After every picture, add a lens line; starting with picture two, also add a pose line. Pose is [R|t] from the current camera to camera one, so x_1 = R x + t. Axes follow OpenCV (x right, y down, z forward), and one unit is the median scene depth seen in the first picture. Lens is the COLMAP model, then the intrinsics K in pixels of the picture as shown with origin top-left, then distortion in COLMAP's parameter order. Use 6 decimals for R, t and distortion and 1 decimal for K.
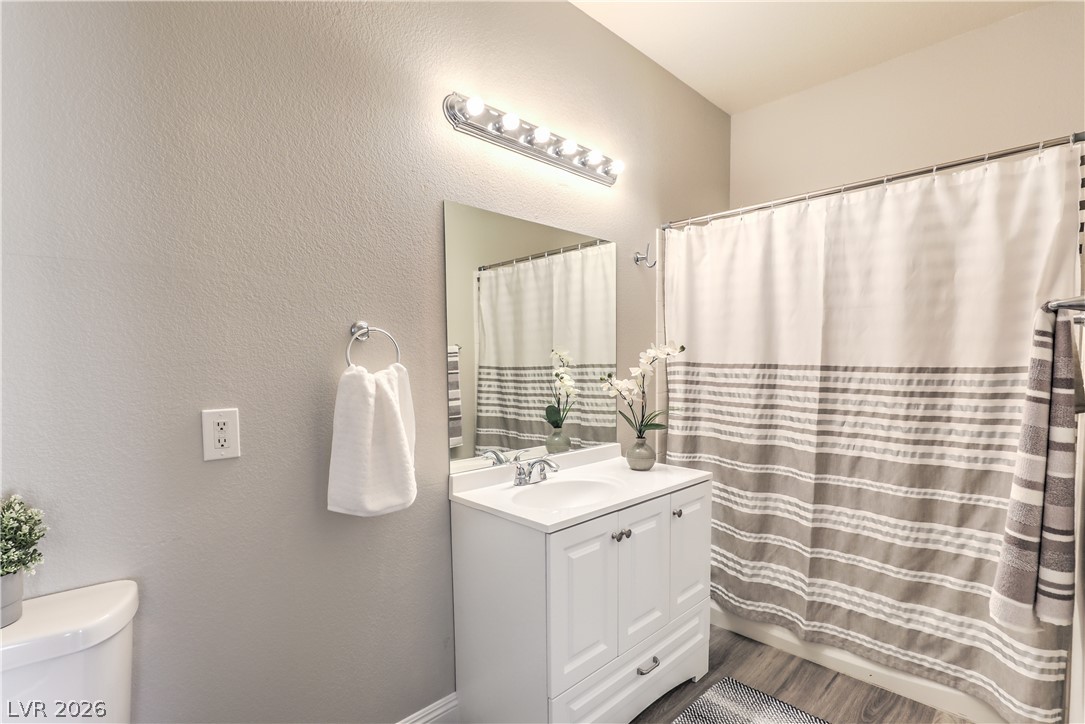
lens RADIAL K [[507.8, 0, 547.3], [0, 507.8, 379.4], [0, 0, 1]] dist [-0.021099, 0.000237]
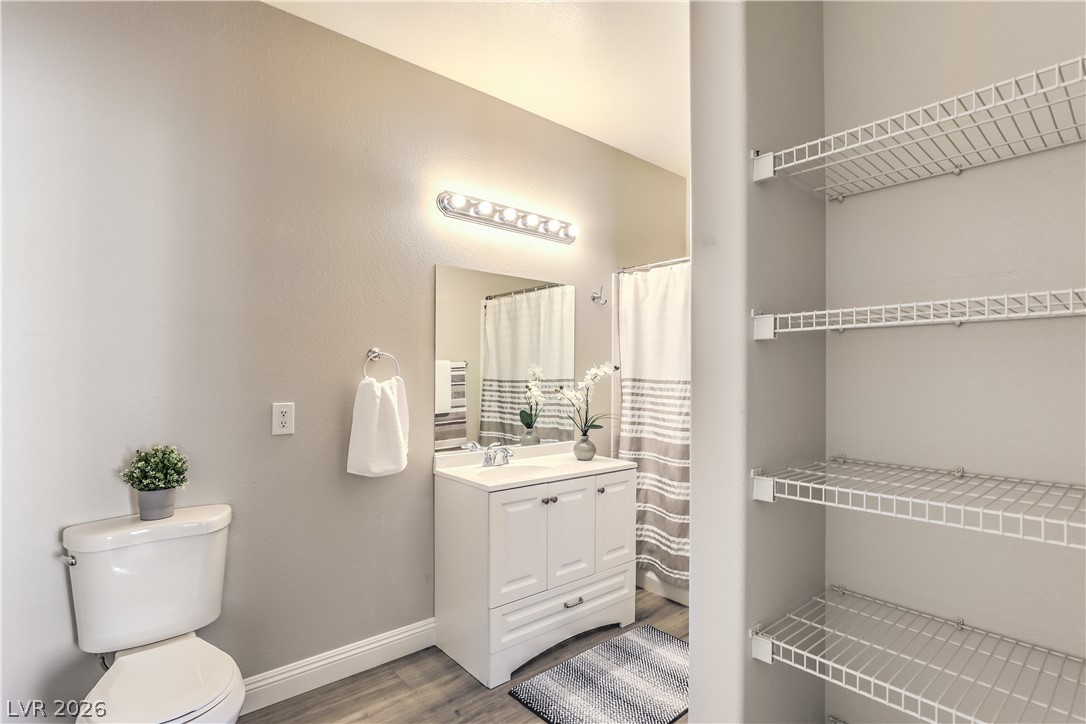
lens RADIAL K [[503.5, 0, 545.4], [0, 503.5, 357.6], [0, 0, 1]] dist [-0.020311, 0.000374]
pose [[0.997466, 0.012581, -0.070023, 0.157717], [-0.017465, 0.997424, -0.069579, 0.005710], [0.068967, 0.070625, 0.995116, -0.291485]]
